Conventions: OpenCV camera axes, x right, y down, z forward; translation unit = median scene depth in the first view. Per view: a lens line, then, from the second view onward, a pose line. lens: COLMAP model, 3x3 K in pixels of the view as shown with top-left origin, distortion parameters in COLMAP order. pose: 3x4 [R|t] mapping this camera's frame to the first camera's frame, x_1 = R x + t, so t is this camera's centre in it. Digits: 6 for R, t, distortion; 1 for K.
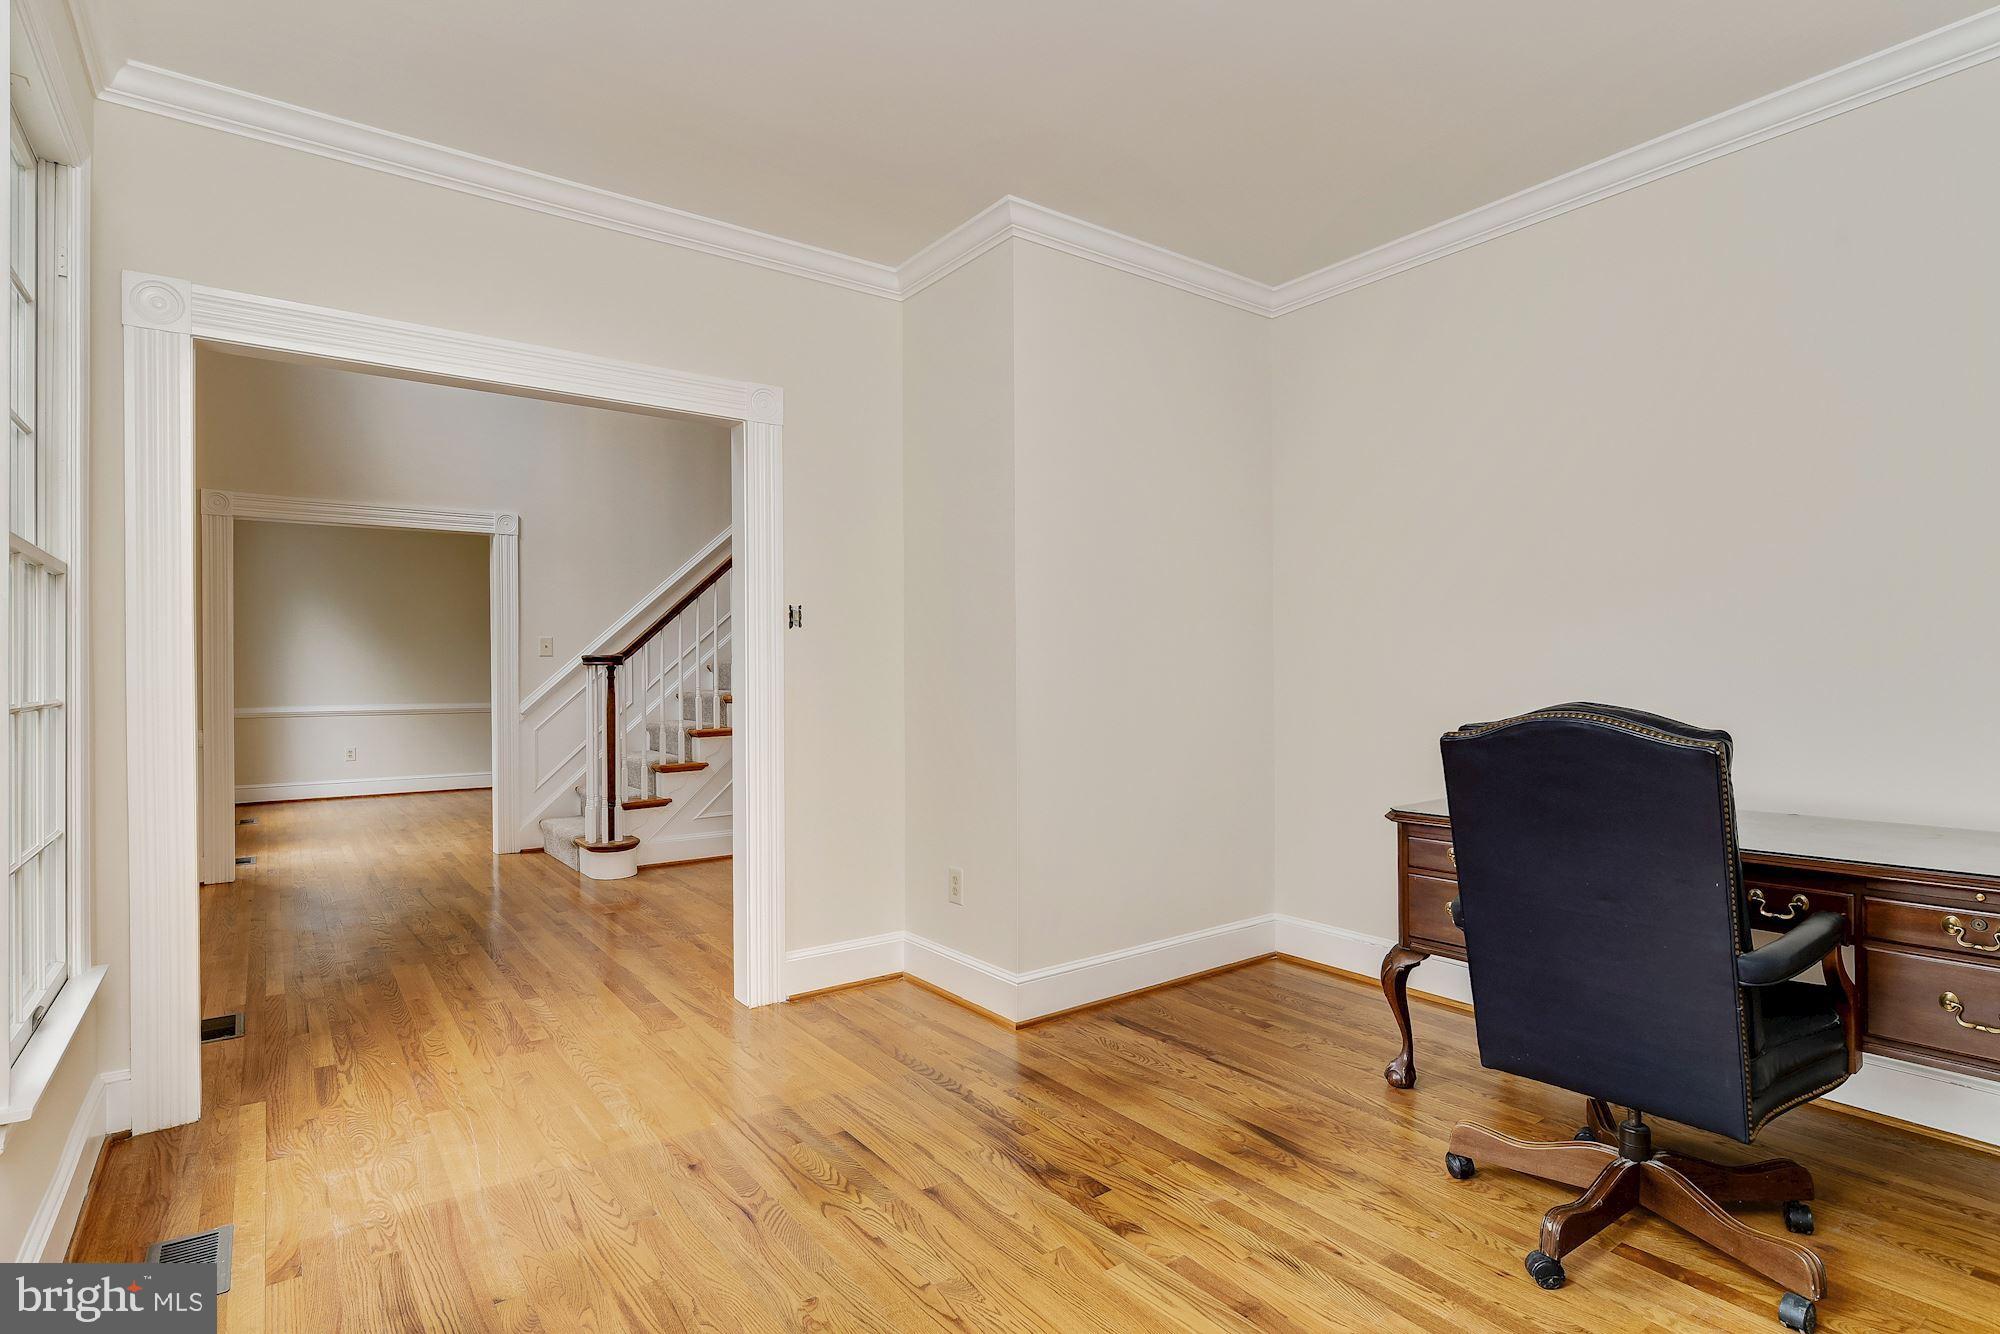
lens RADIAL K [[999.0, 0, 1000.0], [0, 999.0, 667.0], [0, 0, 1]] dist [0.001567, 0.000409]
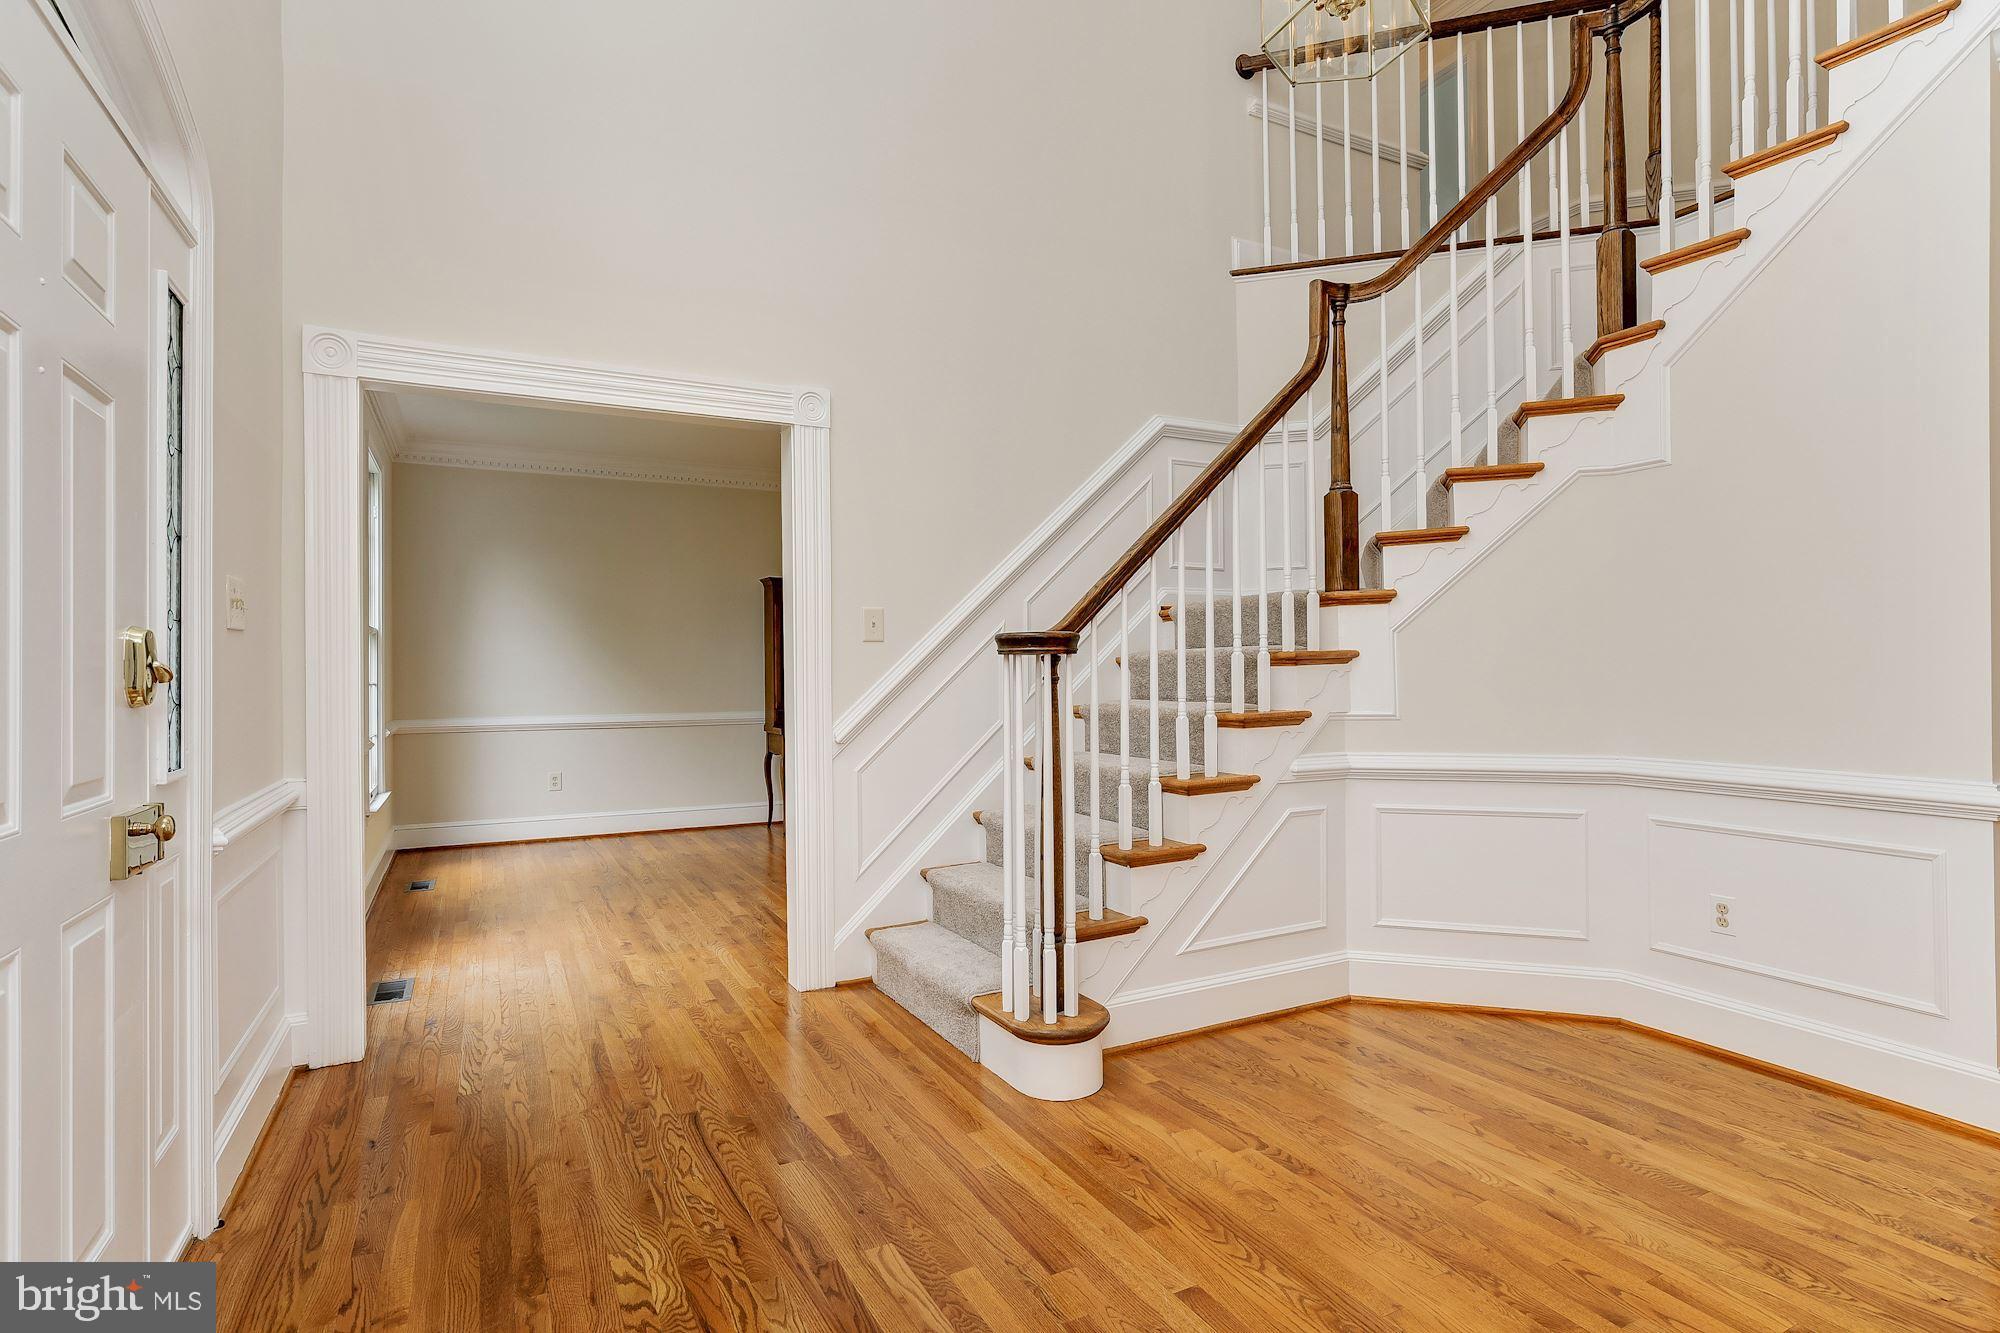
lens RADIAL K [[999.7, 0, 1000.0], [0, 999.7, 666.5], [0, 0, 1]] dist [-0.016607, -0.000133]
pose [[0.988634, 0.006993, -0.150181, -0.326049], [-0.006929, 0.999976, 0.000947, 0.004134], [0.150184, 0.000104, 0.988658, 0.489394]]
